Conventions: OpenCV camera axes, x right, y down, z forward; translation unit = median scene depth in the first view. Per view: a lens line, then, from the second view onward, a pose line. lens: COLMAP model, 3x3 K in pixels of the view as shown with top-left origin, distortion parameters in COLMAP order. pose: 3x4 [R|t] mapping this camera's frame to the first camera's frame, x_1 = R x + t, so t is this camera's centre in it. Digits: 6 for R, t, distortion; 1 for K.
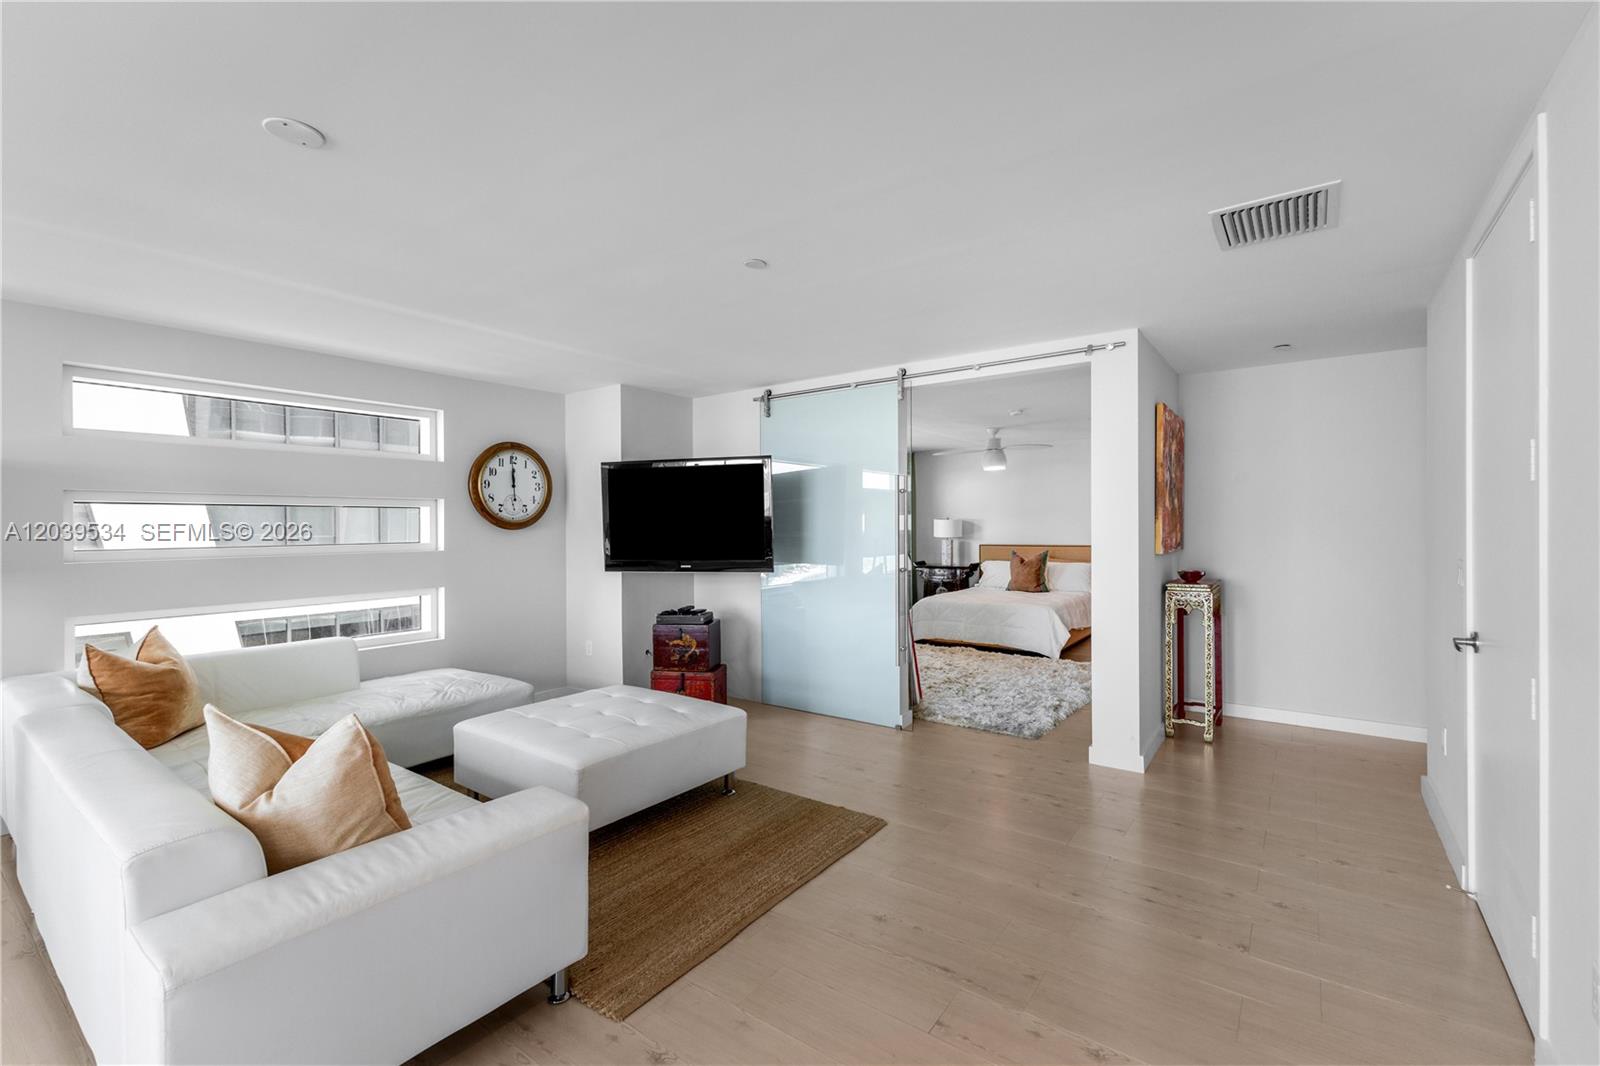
lens RADIAL K [[689.3, 0, 803.2], [0, 689.3, 526.7], [0, 0, 1]] dist [0.013256, -0.002169]
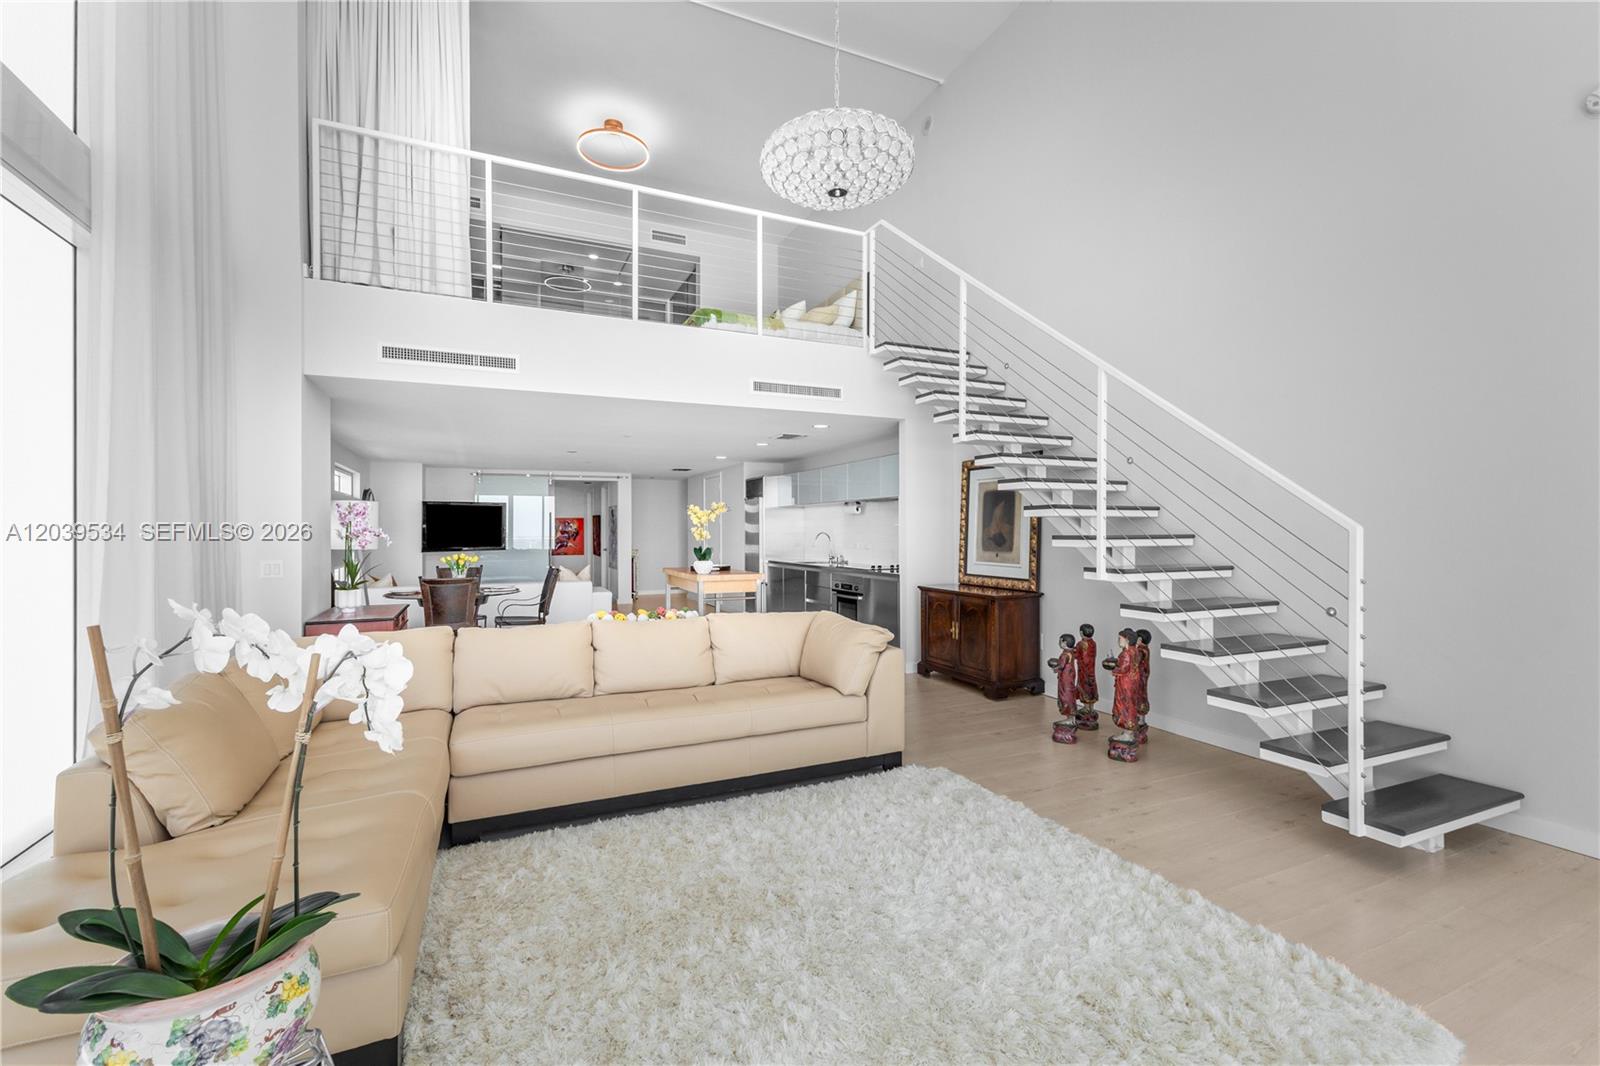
lens RADIAL K [[689.3, 0, 800.4], [0, 689.3, 531.7], [0, 0, 1]] dist [0.013256, -0.002169]
pose [[0.486300, 0.000966, 0.873791, -1.165545], [0.008446, 0.999947, -0.005806, 0.019542], [-0.873751, 0.010203, 0.486266, -0.784376]]
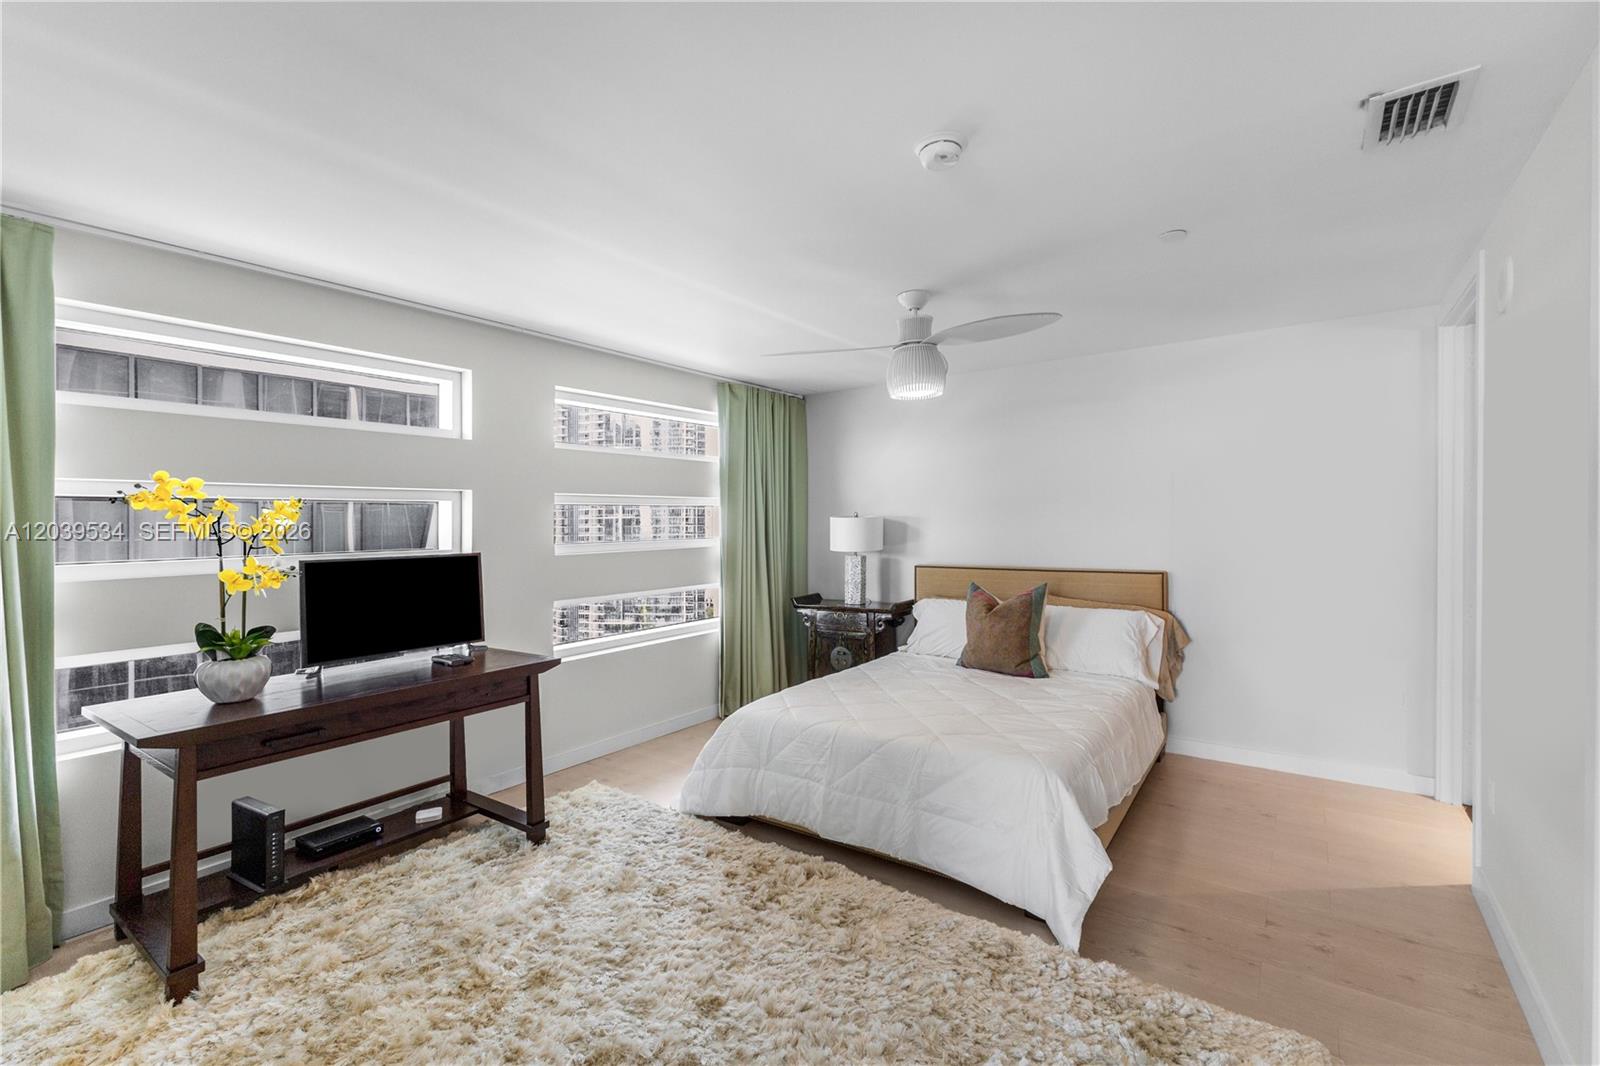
lens RADIAL K [[689.3, 0, 809.0], [0, 689.3, 525.1], [0, 0, 1]] dist [0.013256, -0.002169]
pose [[0.999778, 0.012365, 0.017090, 0.230588], [-0.012613, 0.999815, 0.014512, -0.016094], [-0.016907, -0.014725, 0.999749, 0.664798]]
